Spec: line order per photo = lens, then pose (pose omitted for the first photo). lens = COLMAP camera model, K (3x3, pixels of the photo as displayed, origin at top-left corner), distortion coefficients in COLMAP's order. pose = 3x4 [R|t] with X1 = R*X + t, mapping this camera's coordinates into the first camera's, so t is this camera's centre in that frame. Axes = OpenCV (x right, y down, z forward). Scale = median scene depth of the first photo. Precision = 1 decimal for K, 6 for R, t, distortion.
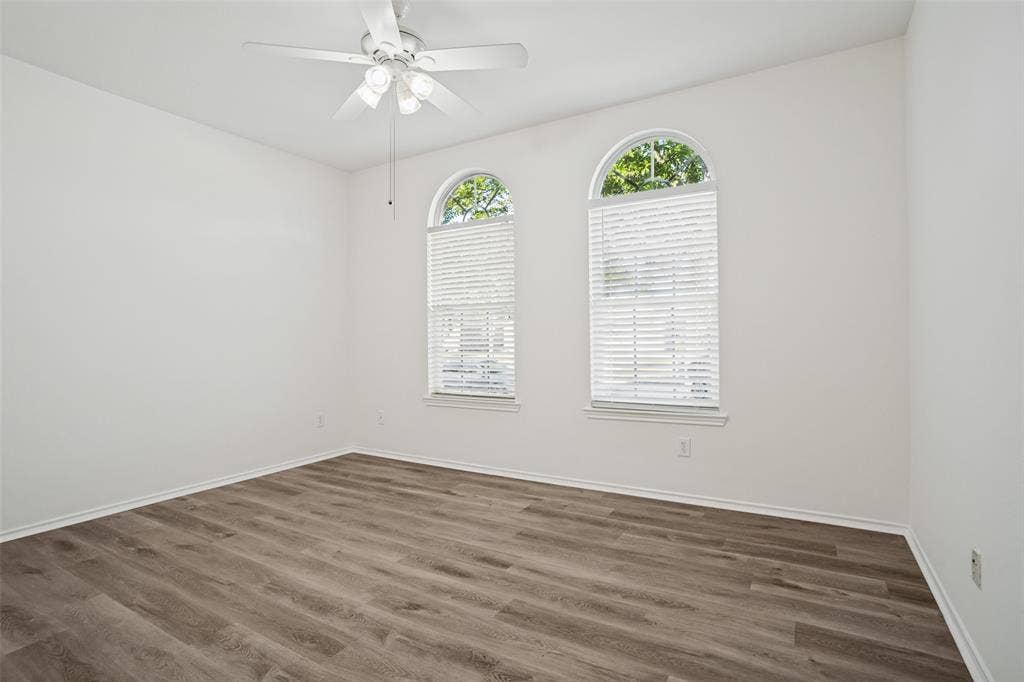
lens RADIAL K [[504.4, 0, 510.6], [0, 504.4, 336.8], [0, 0, 1]] dist [-0.063959, 0.026992]
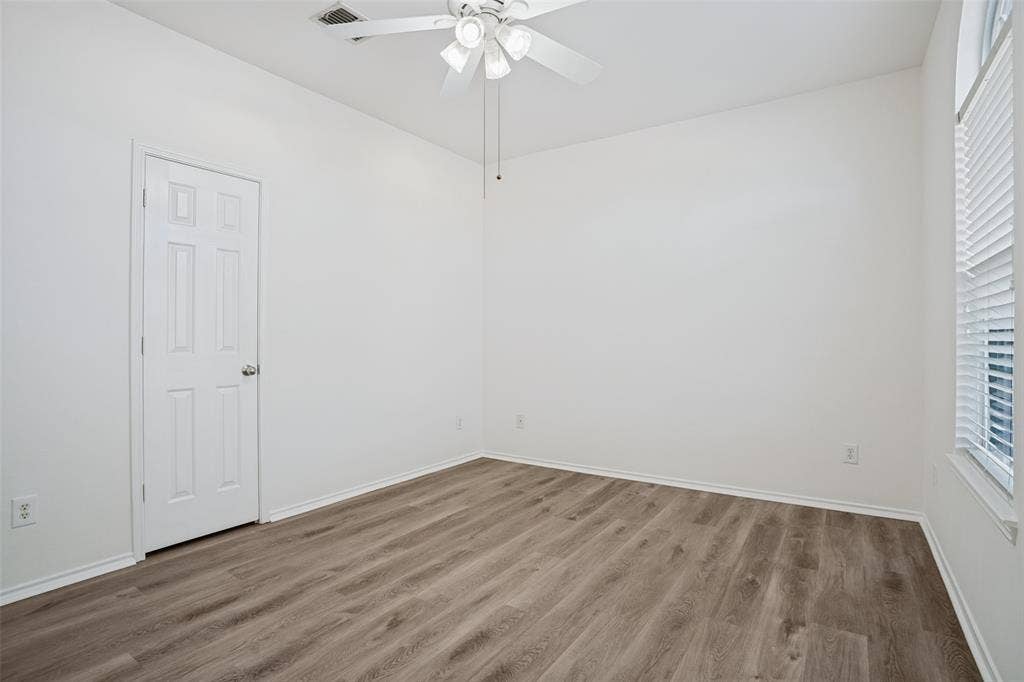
lens RADIAL K [[504.4, 0, 510.6], [0, 504.4, 336.8], [0, 0, 1]] dist [-0.063959, 0.026992]
pose [[-0.055171, 0.008495, -0.998441, 0.528721], [0.005521, 0.999951, 0.008203, -0.006634], [0.998462, -0.005060, -0.055215, 0.923644]]
